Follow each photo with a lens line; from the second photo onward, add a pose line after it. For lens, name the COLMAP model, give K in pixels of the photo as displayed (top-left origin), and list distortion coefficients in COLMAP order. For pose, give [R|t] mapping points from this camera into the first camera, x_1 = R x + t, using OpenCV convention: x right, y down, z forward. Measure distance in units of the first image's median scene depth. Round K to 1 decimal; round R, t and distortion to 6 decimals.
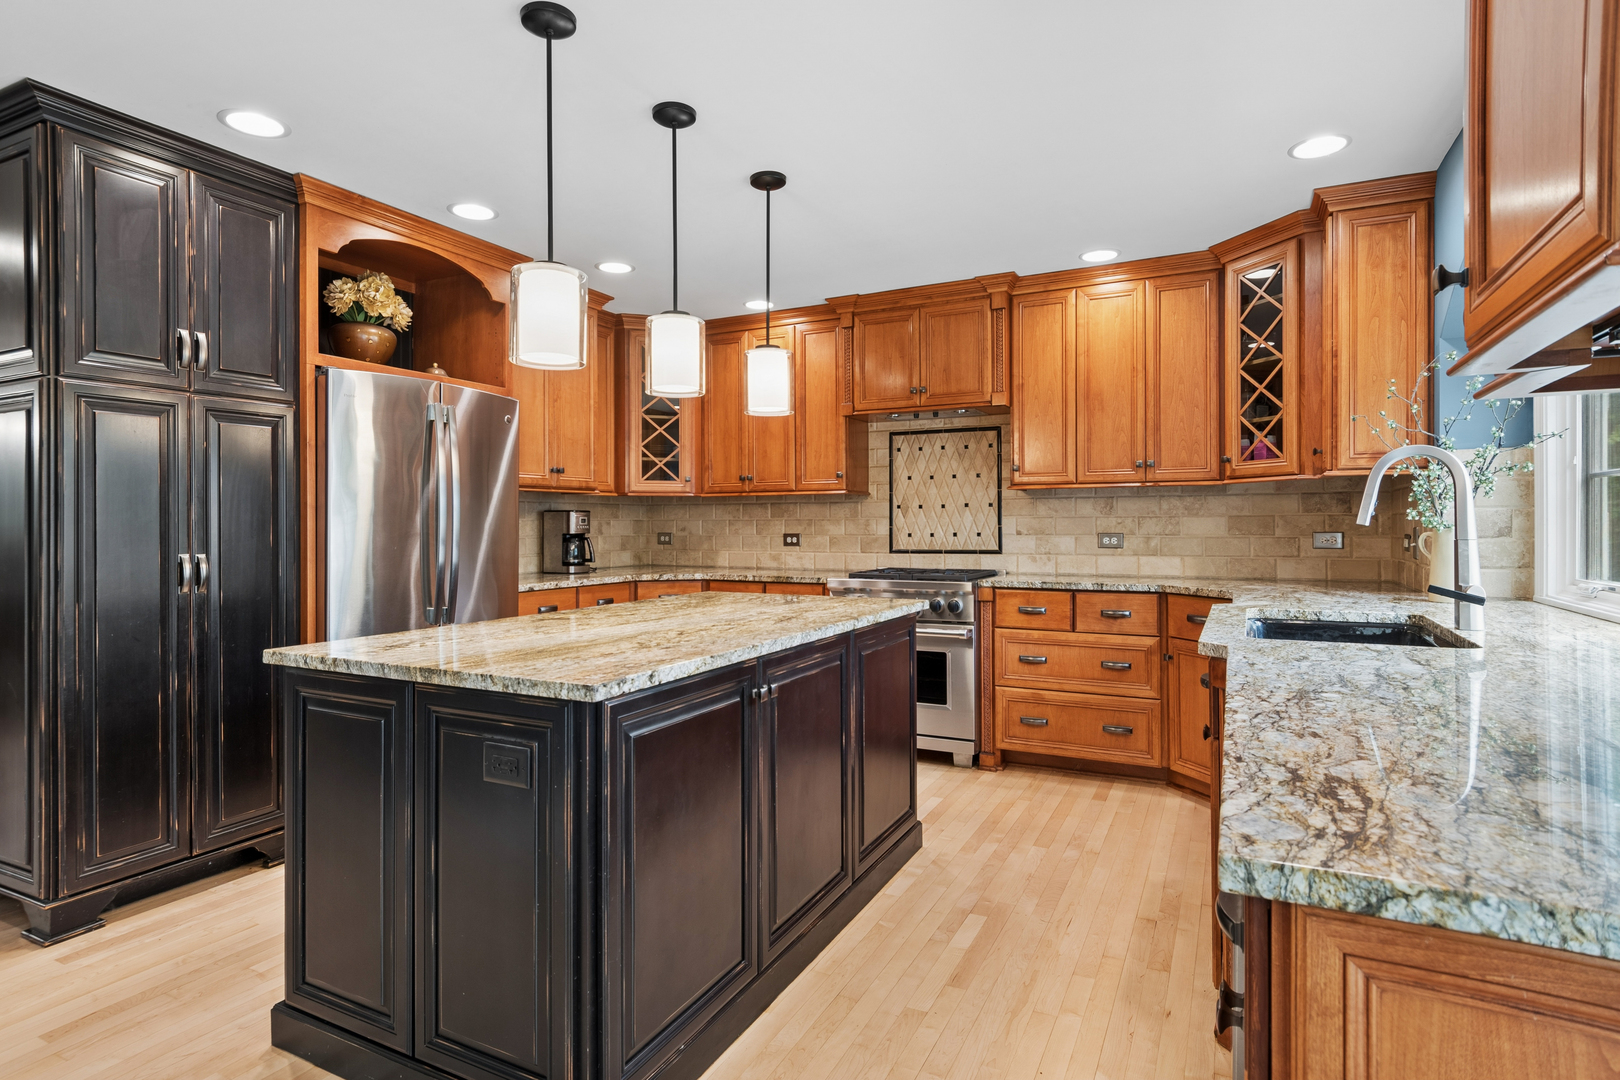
lens RADIAL K [[847.9, 0, 802.4], [0, 847.9, 526.6], [0, 0, 1]] dist [-0.002833, -0.000722]
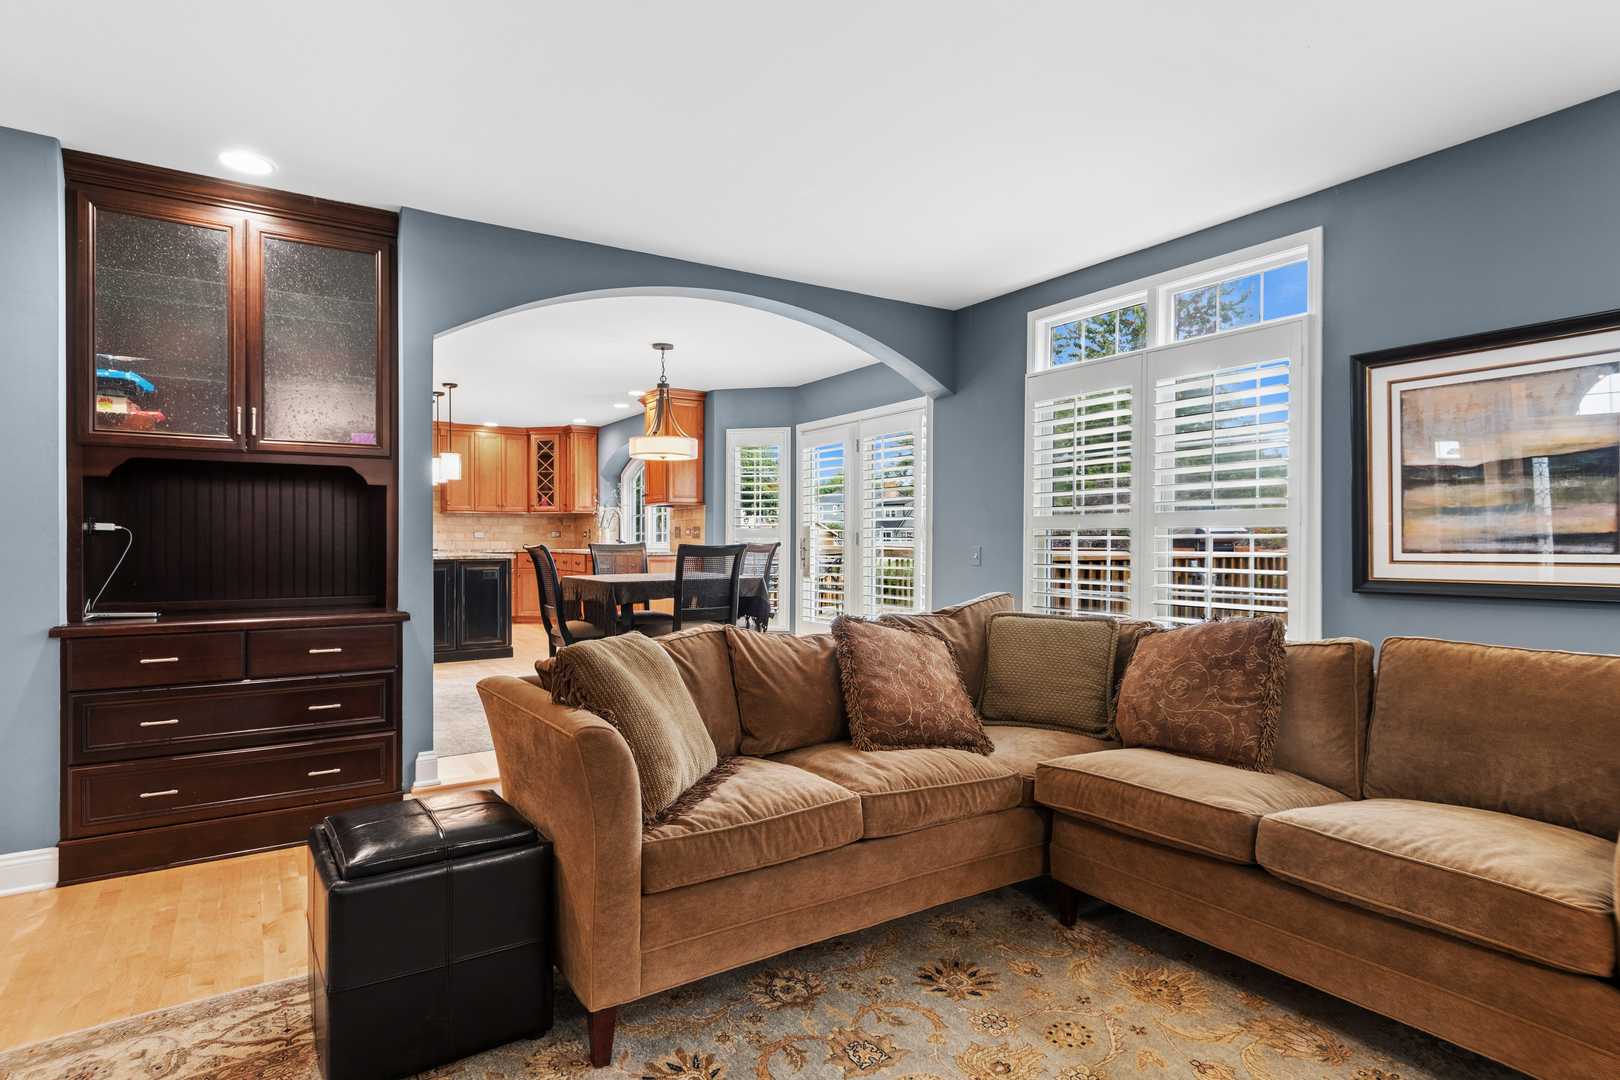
lens RADIAL K [[847.9, 0, 804.7], [0, 847.9, 530.0], [0, 0, 1]] dist [-0.002833, -0.000722]
pose [[0.498801, 0.009572, 0.866664, -1.306482], [0.005233, 0.999888, -0.014055, 0.041980], [-0.866701, 0.011545, 0.498695, -1.040006]]
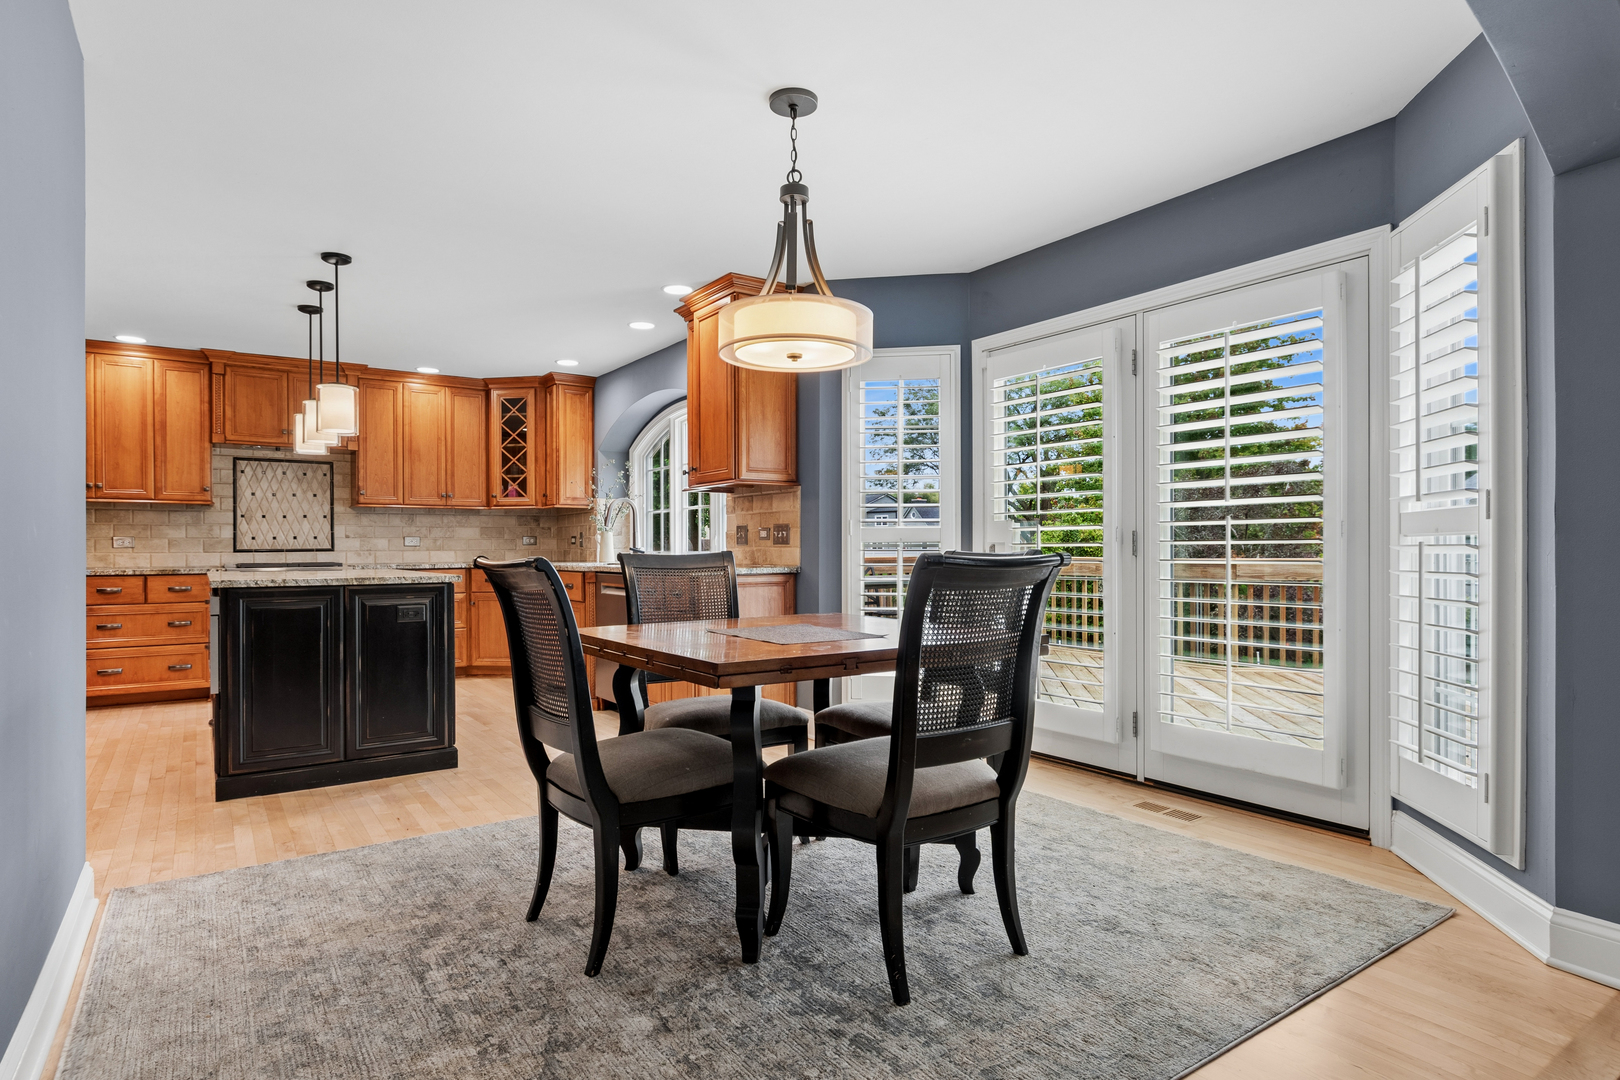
lens RADIAL K [[847.9, 0, 811.5], [0, 847.9, 548.8], [0, 0, 1]] dist [-0.002833, -0.000722]
pose [[0.458620, 0.000685, 0.888632, -0.729007], [0.006383, 0.999971, -0.004065, 0.042739], [-0.888609, 0.007537, 0.458603, -0.409318]]
